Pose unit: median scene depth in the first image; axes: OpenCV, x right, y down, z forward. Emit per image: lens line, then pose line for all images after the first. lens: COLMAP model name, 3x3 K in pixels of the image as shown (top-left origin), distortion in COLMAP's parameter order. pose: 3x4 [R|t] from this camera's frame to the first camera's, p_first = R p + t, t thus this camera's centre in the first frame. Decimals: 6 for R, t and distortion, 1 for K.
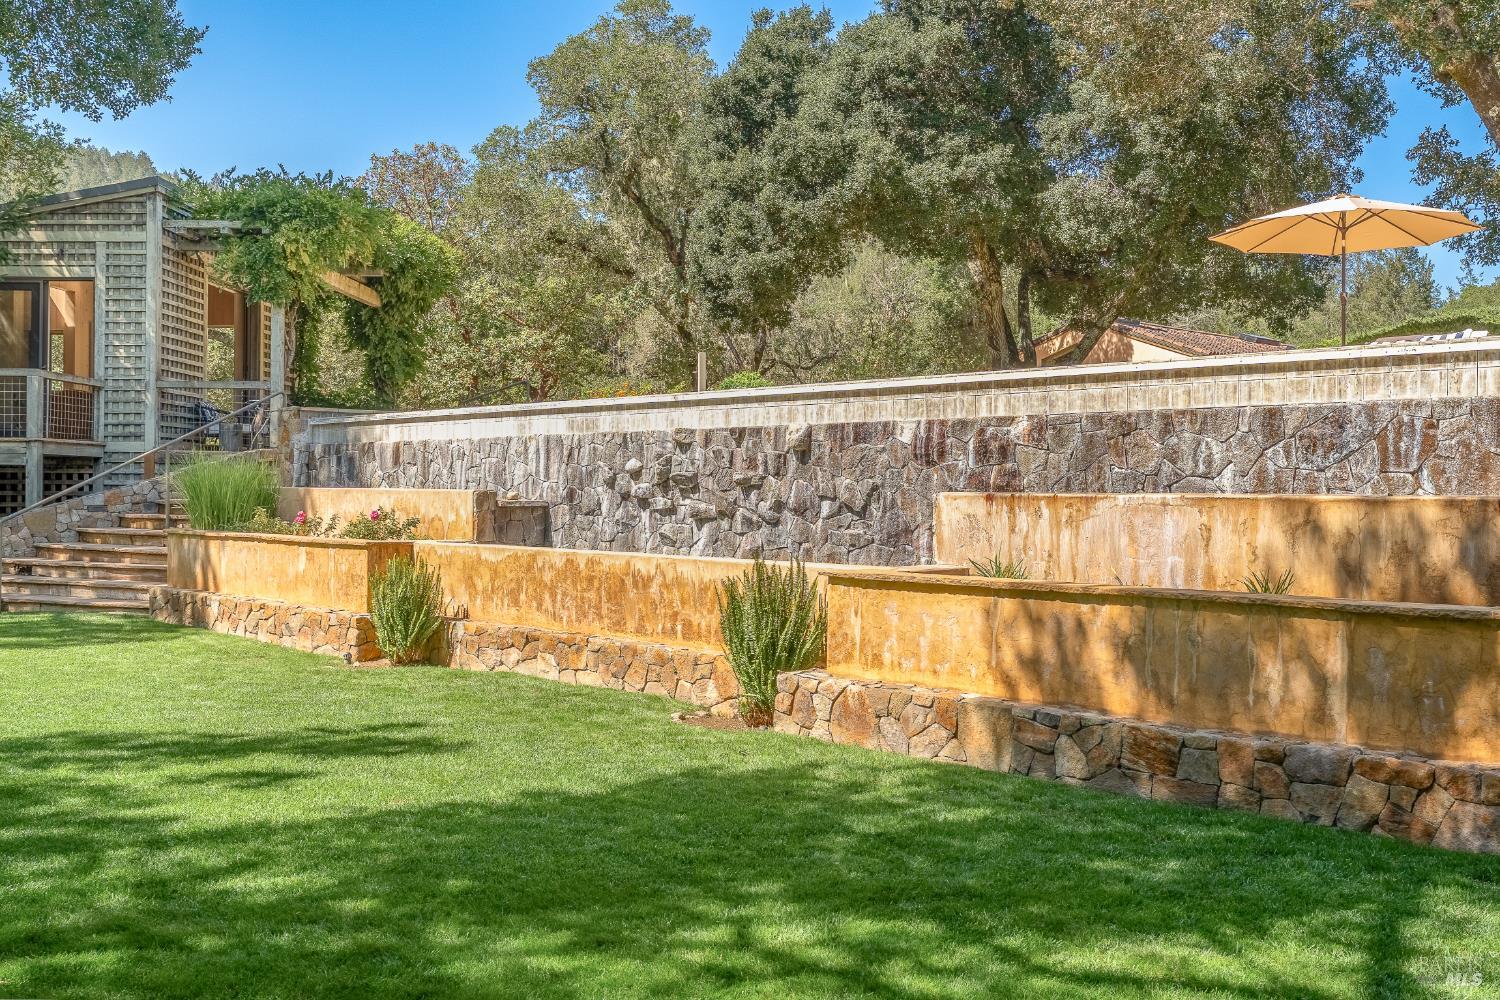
lens RADIAL K [[1539.3, 0, 750.0], [0, 1539.3, 500.0], [0, 0, 1]] dist [0.015499, 0.001171]
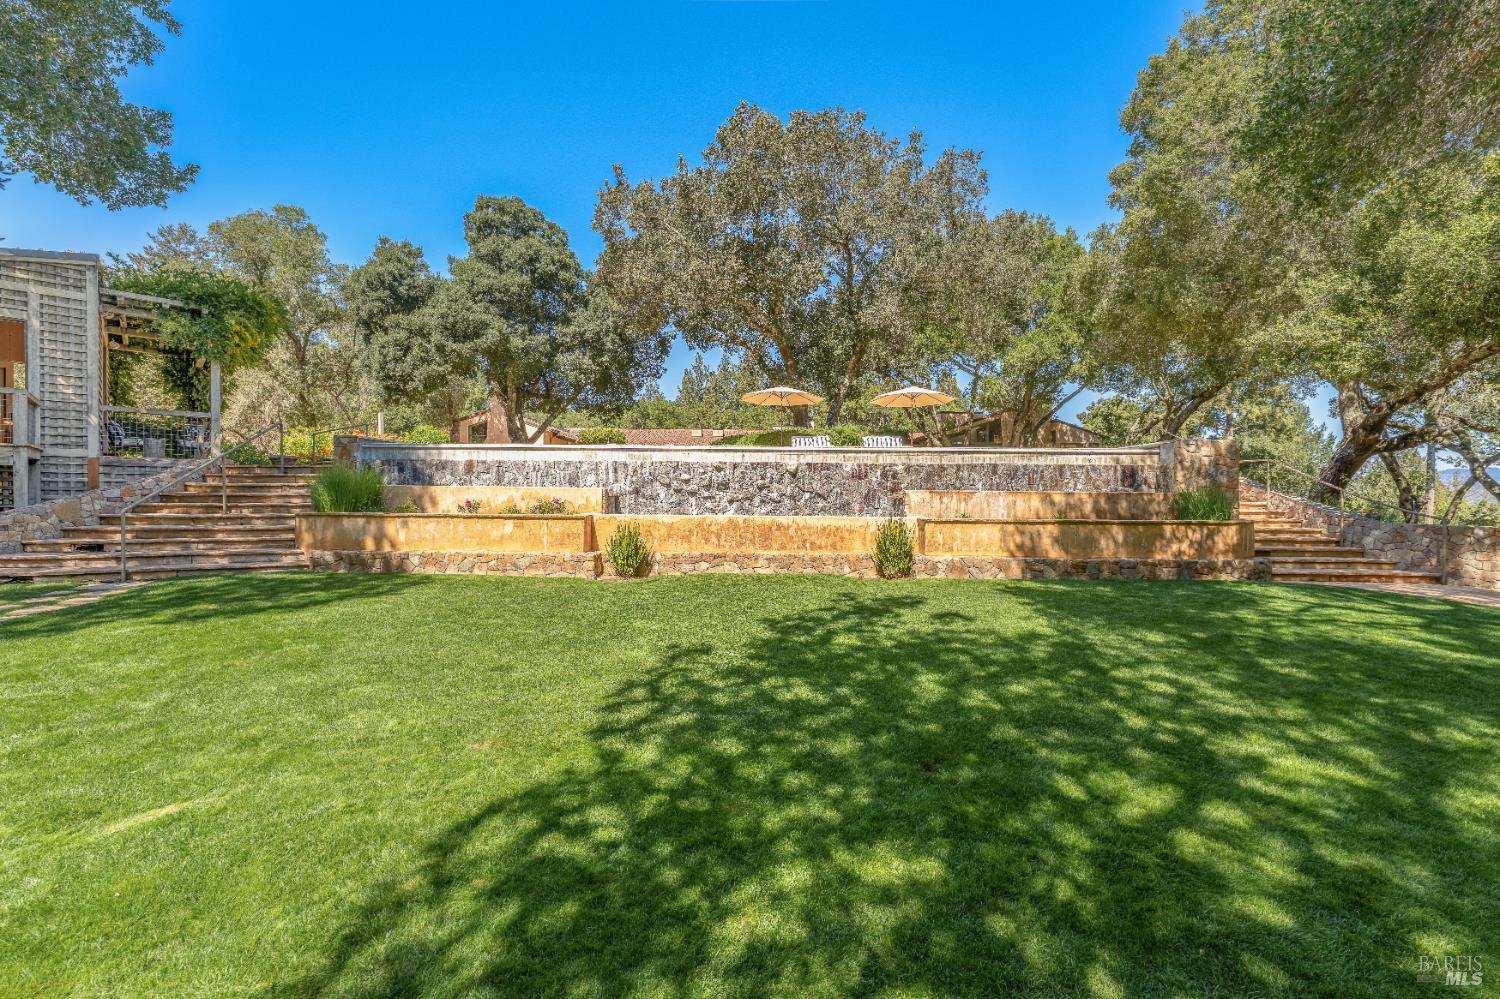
lens RADIAL K [[608.7, 0, 750.0], [0, 608.7, 499.5], [0, 0, 1]] dist [0.019050, -0.000110]
pose [[0.682592, -0.017008, 0.730602, -0.679600], [-0.000048, 0.999728, 0.023318, -0.010810], [-0.730800, -0.015952, 0.682406, 0.341798]]
